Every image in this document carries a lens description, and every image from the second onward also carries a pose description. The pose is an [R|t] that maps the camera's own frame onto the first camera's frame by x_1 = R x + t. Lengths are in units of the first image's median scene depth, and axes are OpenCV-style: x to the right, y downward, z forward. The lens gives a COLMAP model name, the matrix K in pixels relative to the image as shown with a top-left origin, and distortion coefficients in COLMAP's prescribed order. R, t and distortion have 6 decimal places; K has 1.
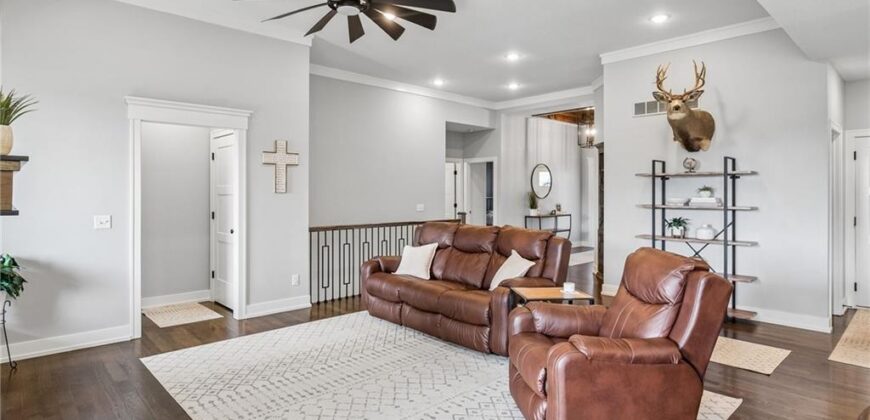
lens RADIAL K [[463.5, 0, 437.6], [0, 463.5, 194.0], [0, 0, 1]] dist [0.002677, 0.000782]
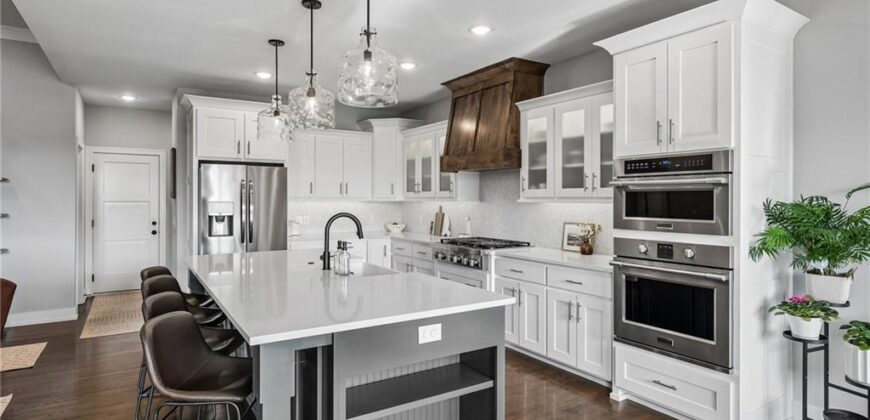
lens RADIAL K [[469.1, 0, 435.6], [0, 469.1, 201.2], [0, 0, 1]] dist [0.000976, 0.000317]
pose [[0.181193, -0.004322, 0.983438, -0.139286], [0.001131, 0.999991, 0.004186, -0.001201], [-0.983447, 0.000353, 0.181197, -0.091248]]
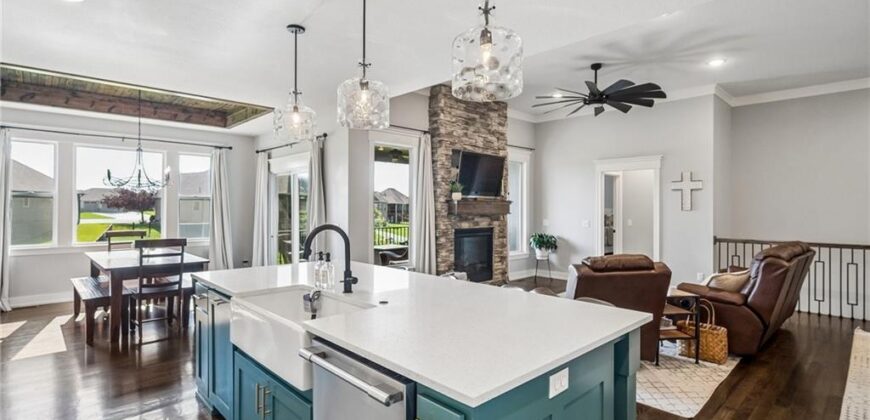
lens RADIAL K [[419.2, 0, 435.1], [0, 419.2, 205.2], [0, 0, 1]] dist [0.000920, 0.000174]
pose [[0.002781, -0.005533, -0.999981, 0.987706], [-0.008865, 0.999945, -0.005557, -0.004864], [0.999957, 0.008880, 0.002732, 0.281818]]
